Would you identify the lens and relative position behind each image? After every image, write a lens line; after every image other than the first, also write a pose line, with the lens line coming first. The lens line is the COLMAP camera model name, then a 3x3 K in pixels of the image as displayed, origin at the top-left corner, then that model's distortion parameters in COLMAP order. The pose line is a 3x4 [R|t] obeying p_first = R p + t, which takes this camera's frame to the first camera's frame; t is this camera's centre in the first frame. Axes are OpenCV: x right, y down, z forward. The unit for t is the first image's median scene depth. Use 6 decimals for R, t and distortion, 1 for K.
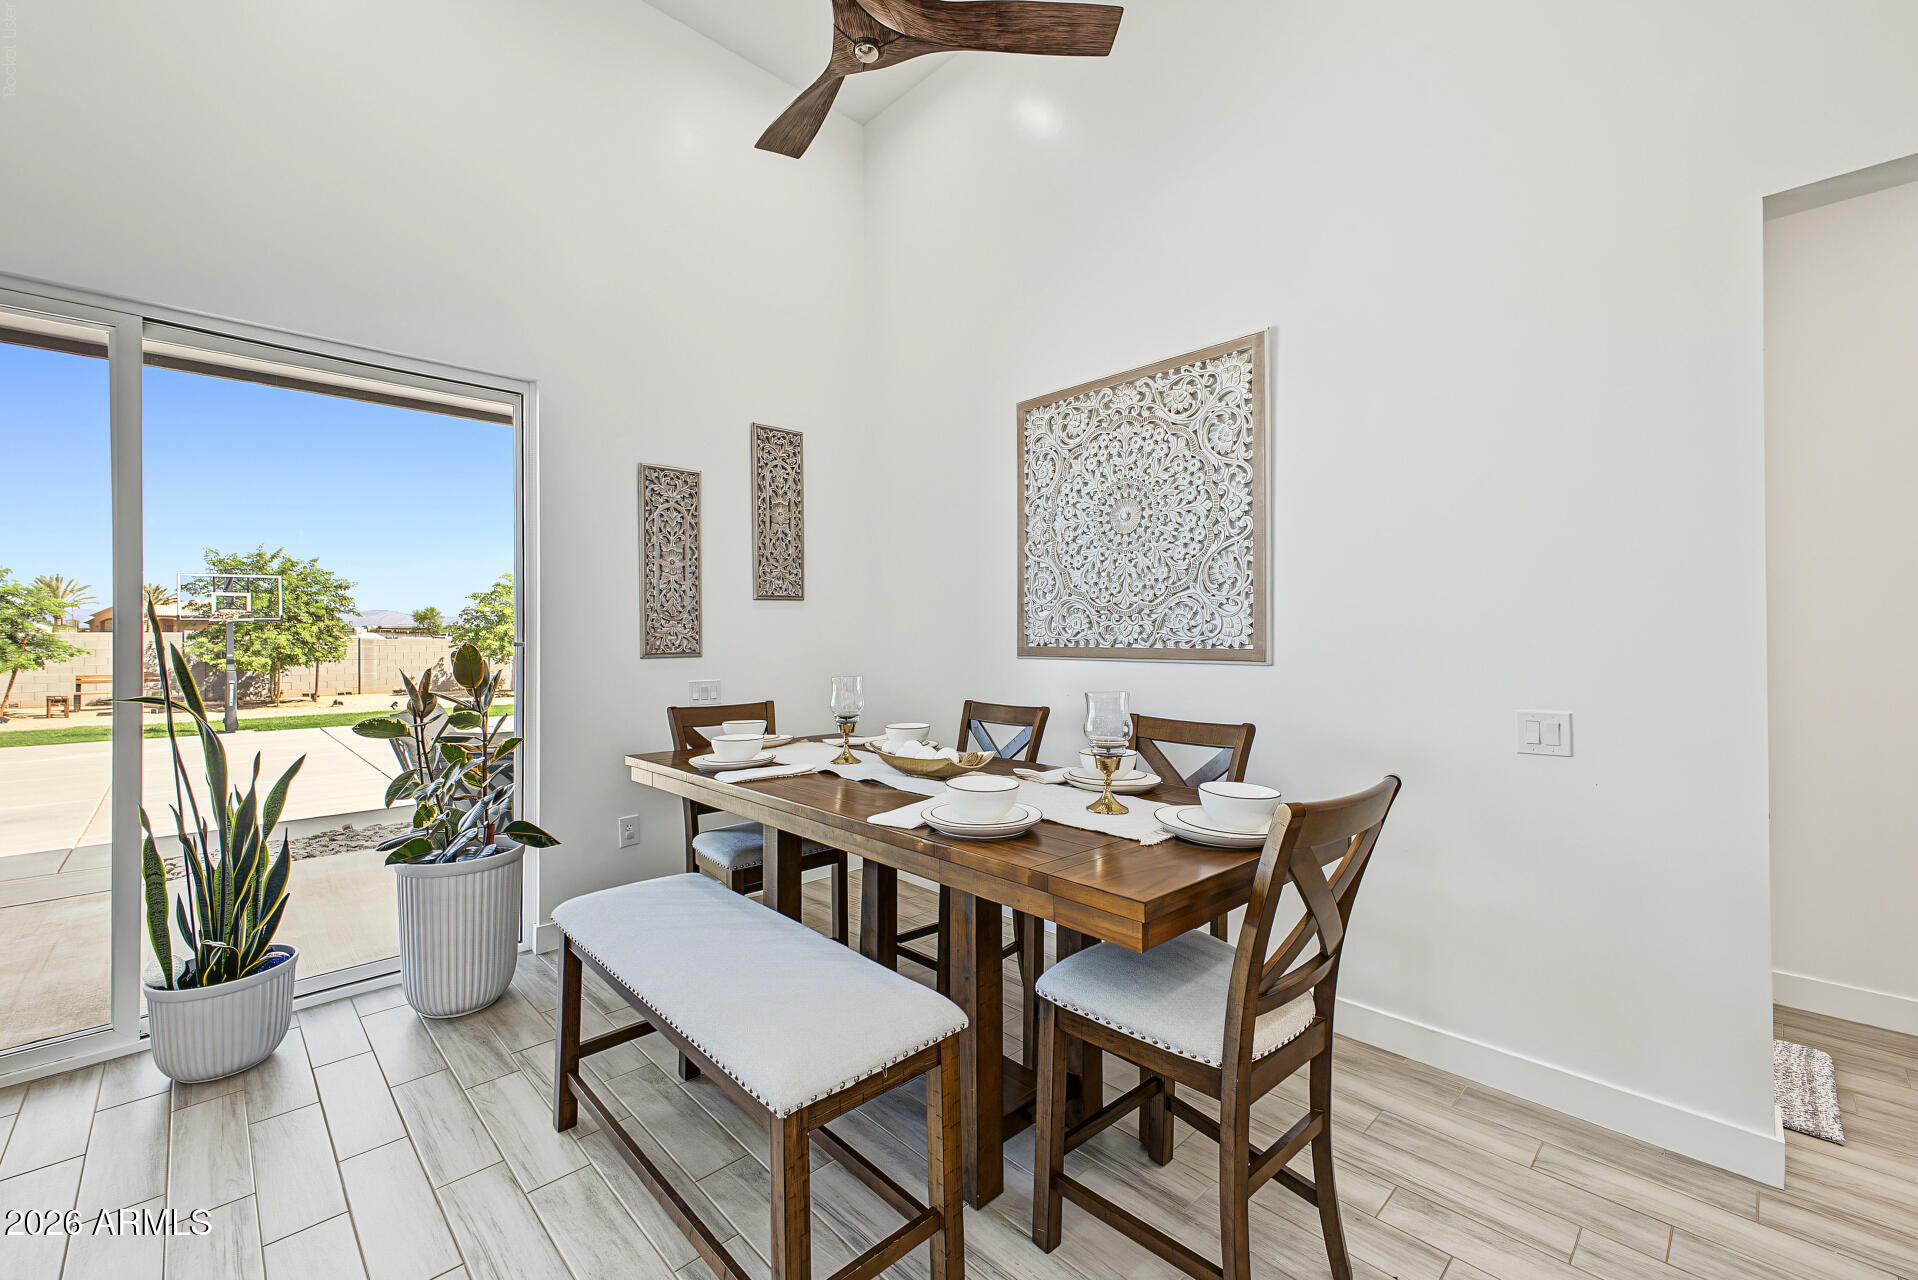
lens RADIAL K [[767.2, 0, 959.0], [0, 767.2, 640.0], [0, 0, 1]] dist [0.009683, -0.000131]
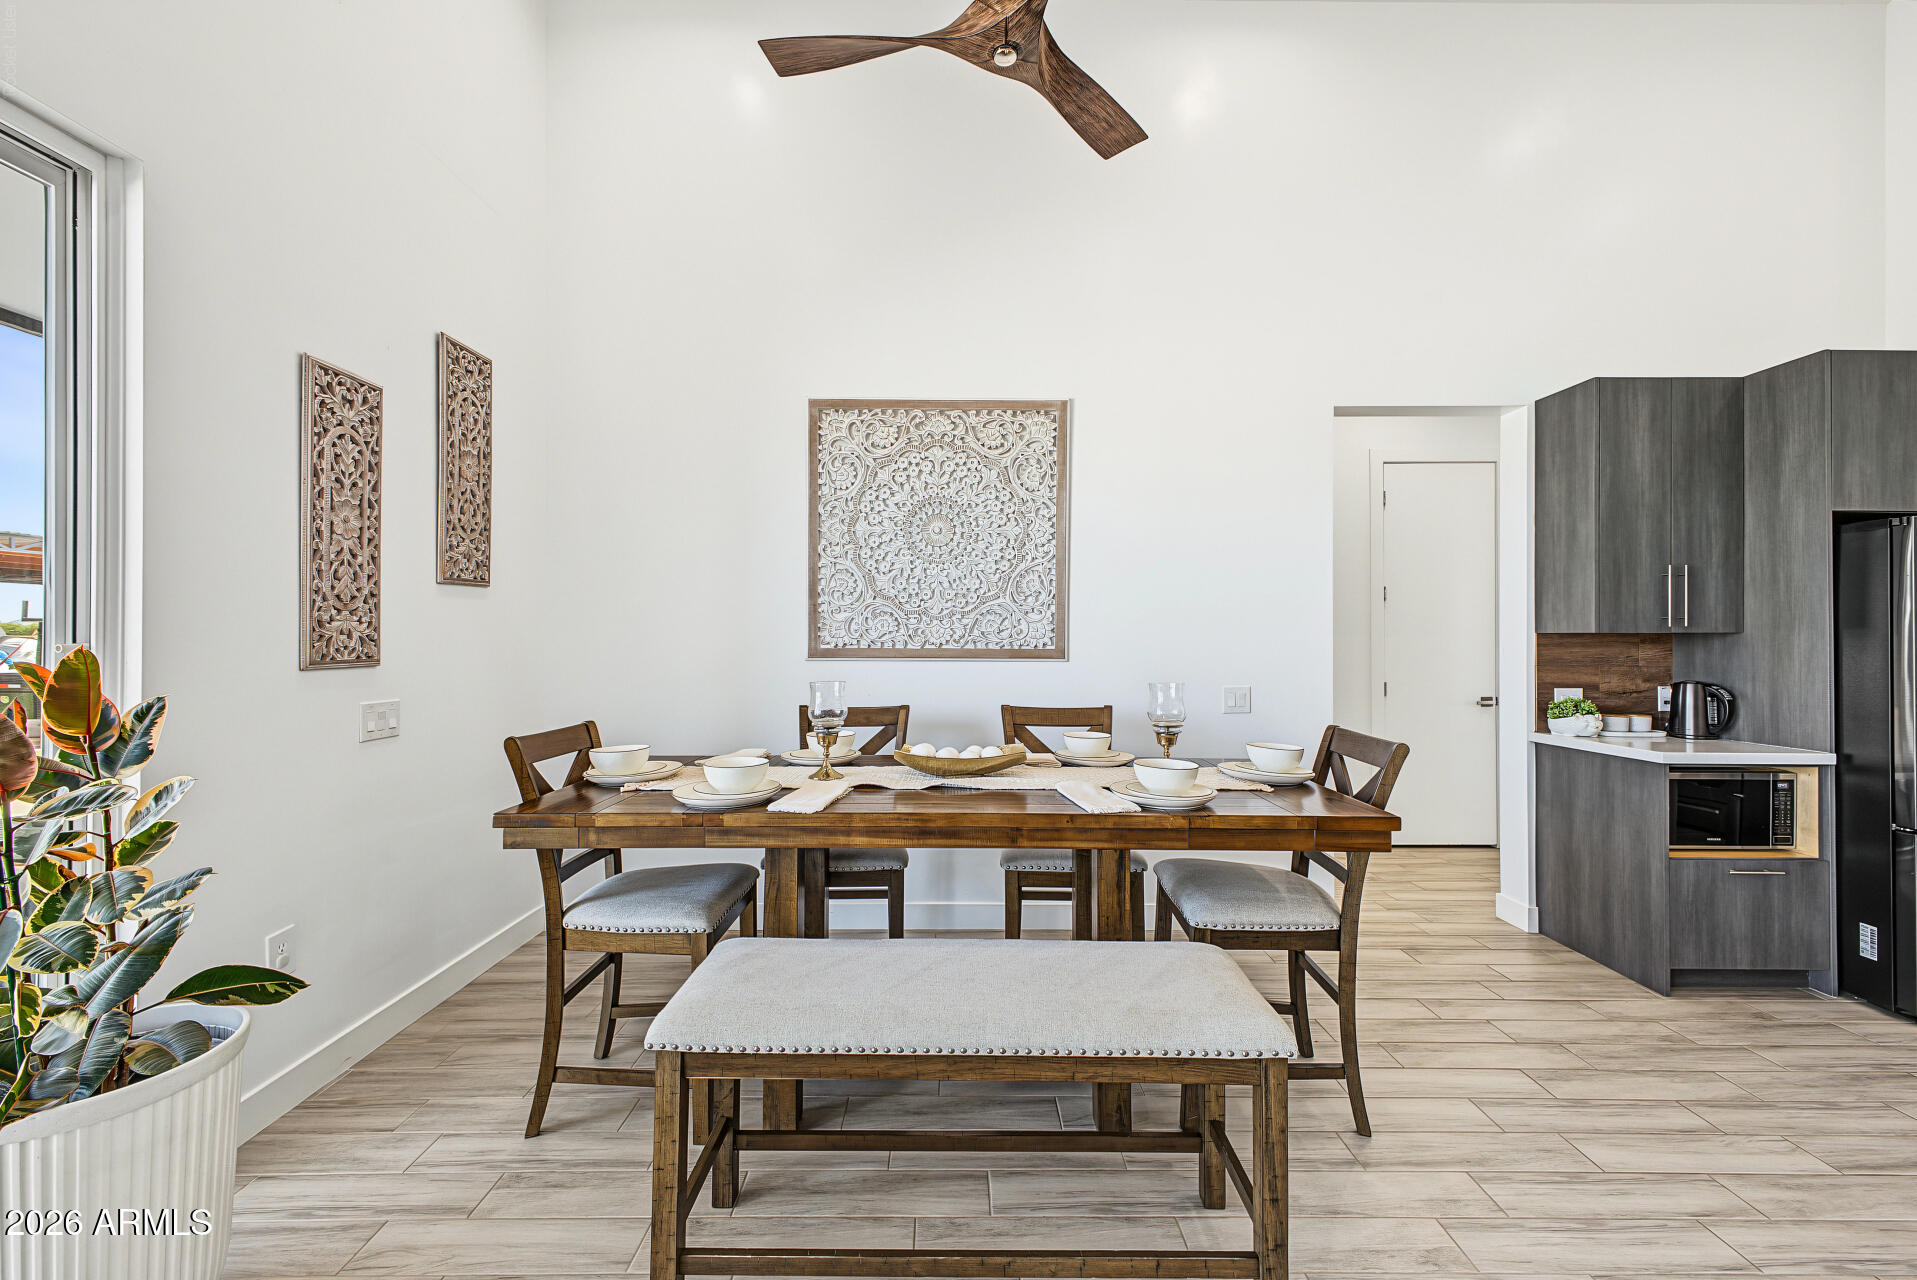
lens RADIAL K [[764.8, 0, 961.2], [0, 764.8, 631.0], [0, 0, 1]] dist [0.019289, -0.004489]
pose [[0.688103, 0.009928, 0.725545, -0.519211], [-0.000907, 0.999917, -0.012821, -0.001108], [-0.725612, 0.008164, 0.688055, 0.199256]]
